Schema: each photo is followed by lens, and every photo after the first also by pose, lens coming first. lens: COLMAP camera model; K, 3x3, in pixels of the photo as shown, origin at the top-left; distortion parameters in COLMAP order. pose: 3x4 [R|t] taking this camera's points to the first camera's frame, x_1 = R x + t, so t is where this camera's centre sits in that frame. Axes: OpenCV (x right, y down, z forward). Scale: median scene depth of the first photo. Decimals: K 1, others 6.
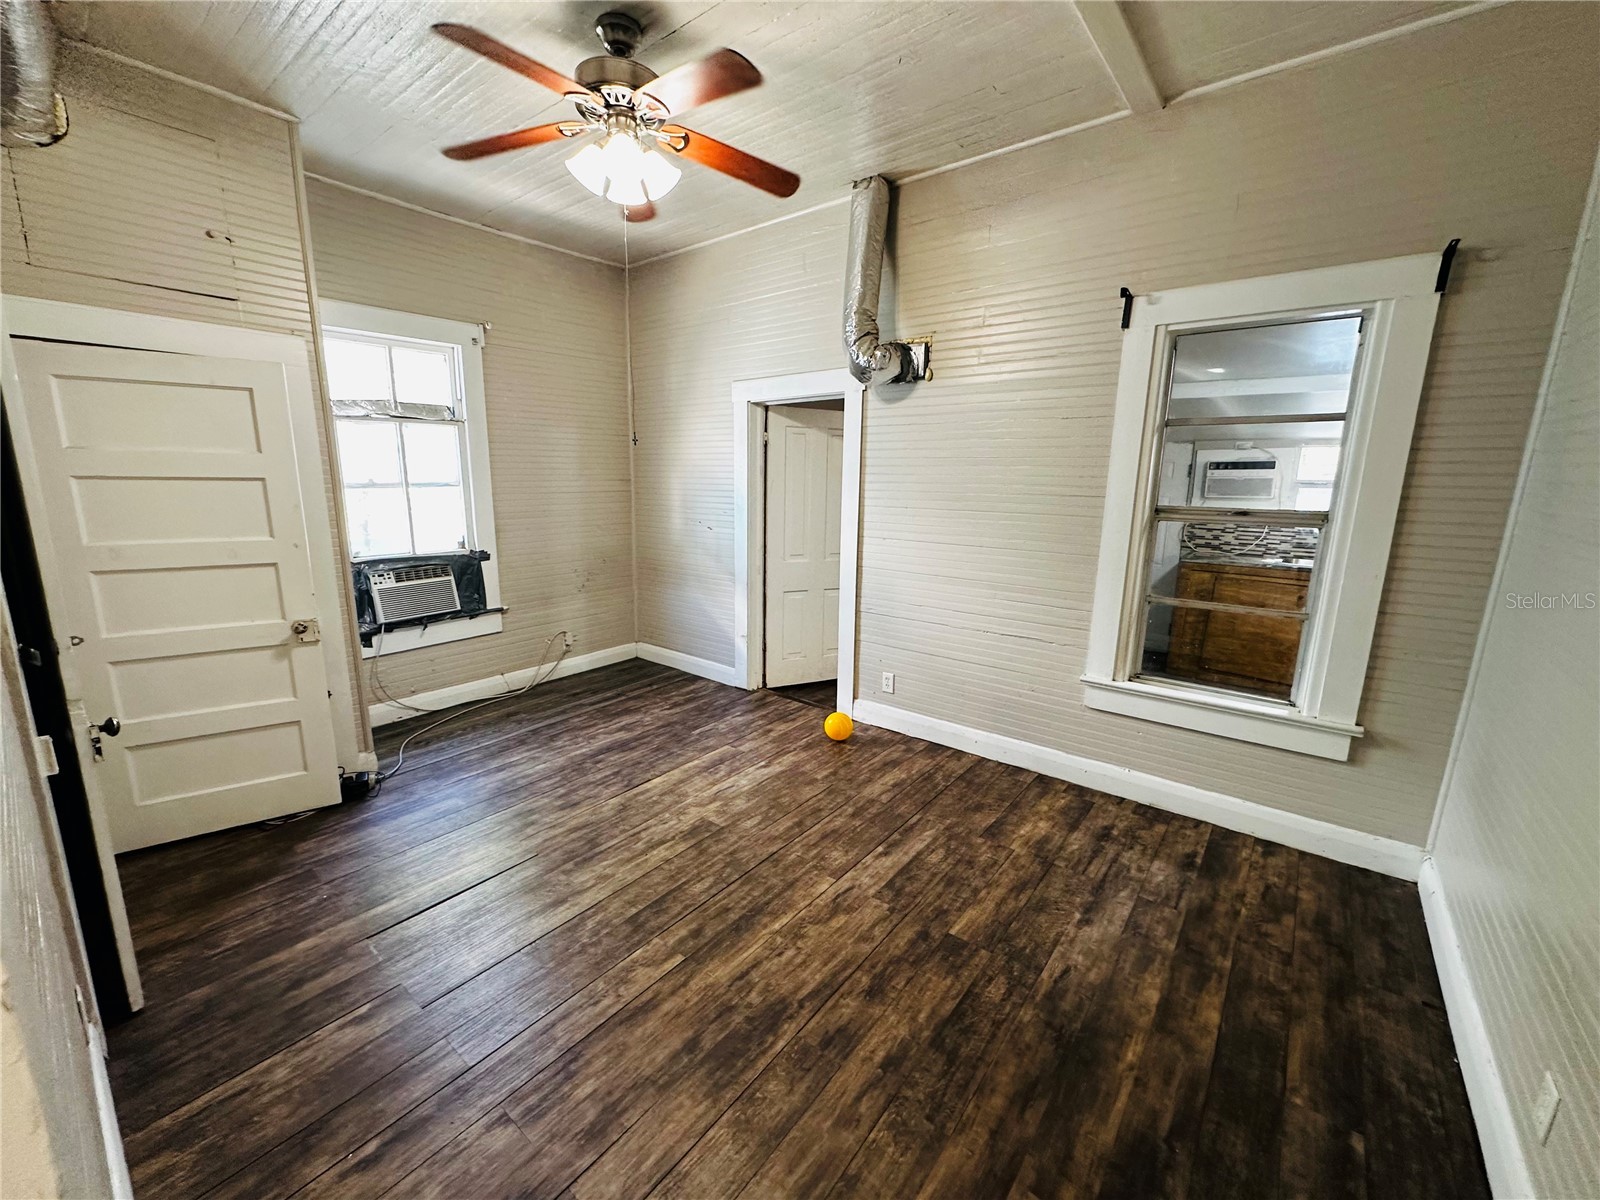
lens RADIAL K [[638.4, 0, 800.6], [0, 638.4, 604.2], [0, 0, 1]] dist [-0.004638, 0.001165]
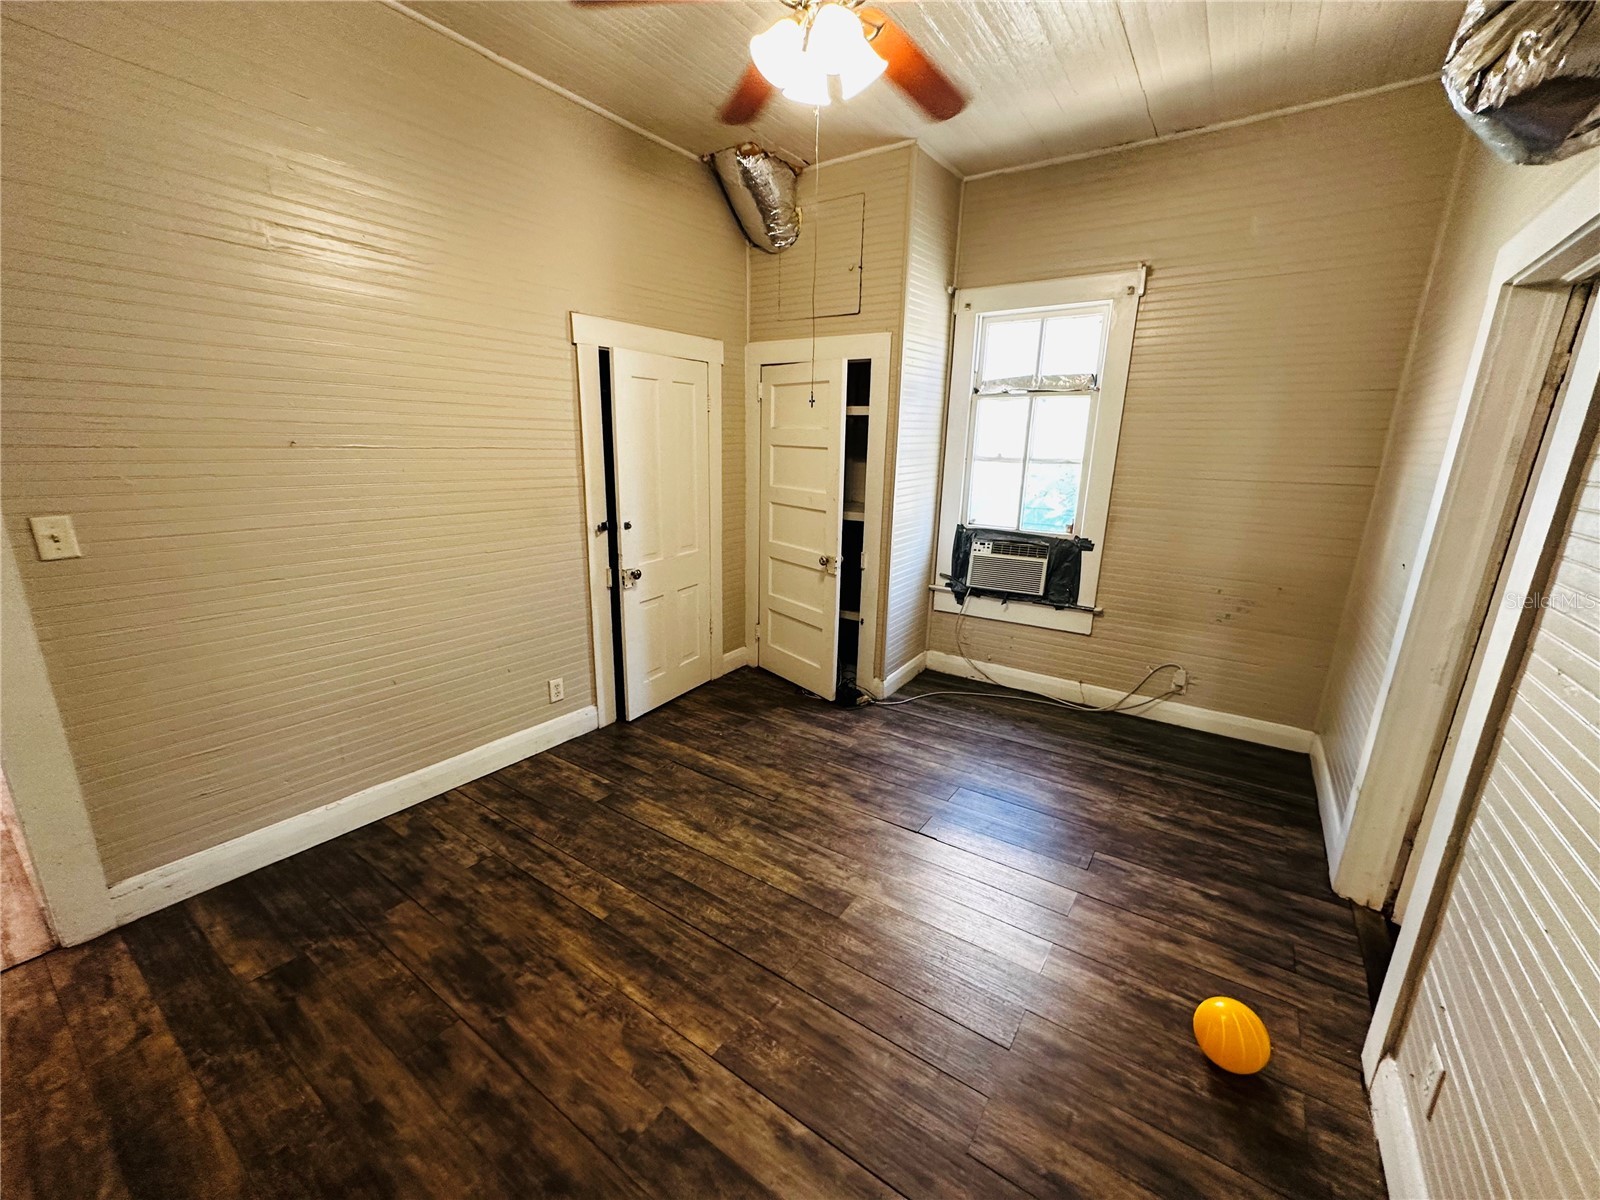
lens RADIAL K [[638.4, 0, 800.6], [0, 638.4, 604.2], [0, 0, 1]] dist [-0.004638, 0.001165]
pose [[0.069008, 0.240537, -0.968184, 0.387946], [-0.220817, 0.950108, 0.220307, -0.118722], [0.972871, 0.198589, 0.118679, 0.600996]]
